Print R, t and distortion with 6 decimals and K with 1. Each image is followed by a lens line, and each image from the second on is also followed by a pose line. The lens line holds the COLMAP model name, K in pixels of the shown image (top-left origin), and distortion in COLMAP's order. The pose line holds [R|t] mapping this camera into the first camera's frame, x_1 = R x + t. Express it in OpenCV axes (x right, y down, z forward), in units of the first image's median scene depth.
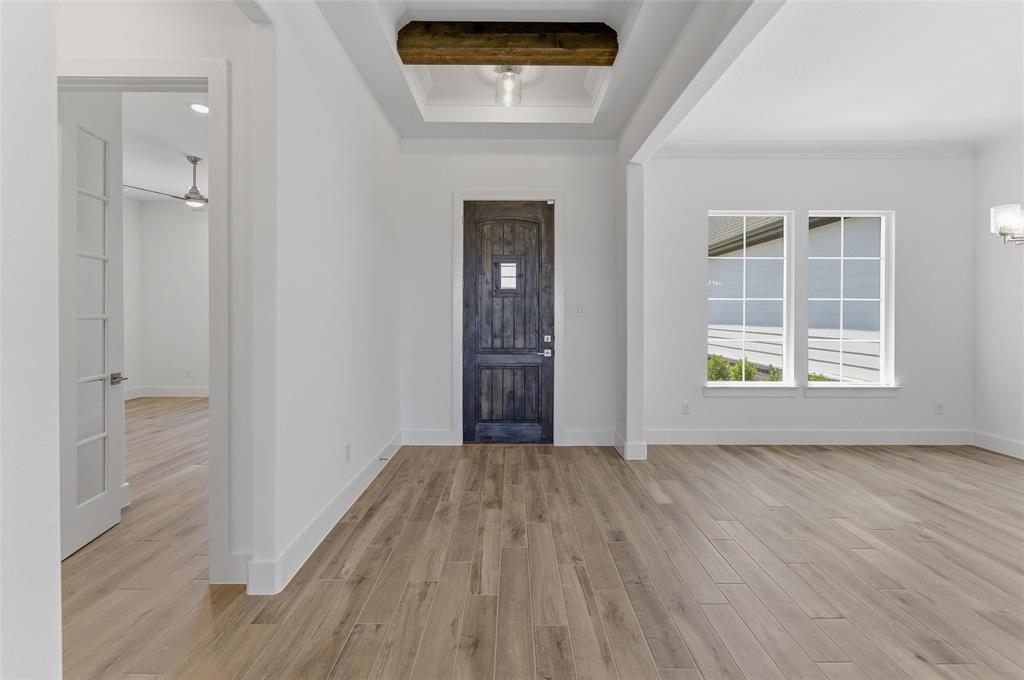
lens RADIAL K [[430.0, 0, 515.5], [0, 430.0, 318.1], [0, 0, 1]] dist [-0.000377, -0.000099]
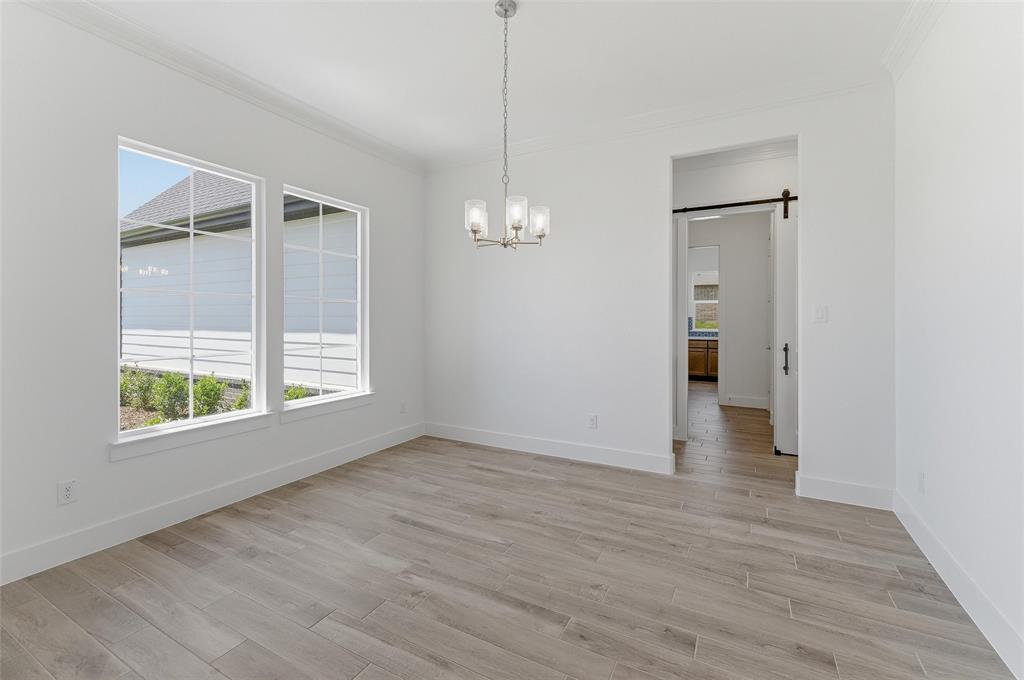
lens RADIAL K [[430.0, 0, 515.5], [0, 430.0, 318.1], [0, 0, 1]] dist [-0.000377, -0.000099]
pose [[0.468577, -0.001151, 0.883422, 0.204004], [0.007327, 0.999970, -0.002584, -0.001893], [-0.883392, 0.007684, 0.468572, 0.283597]]
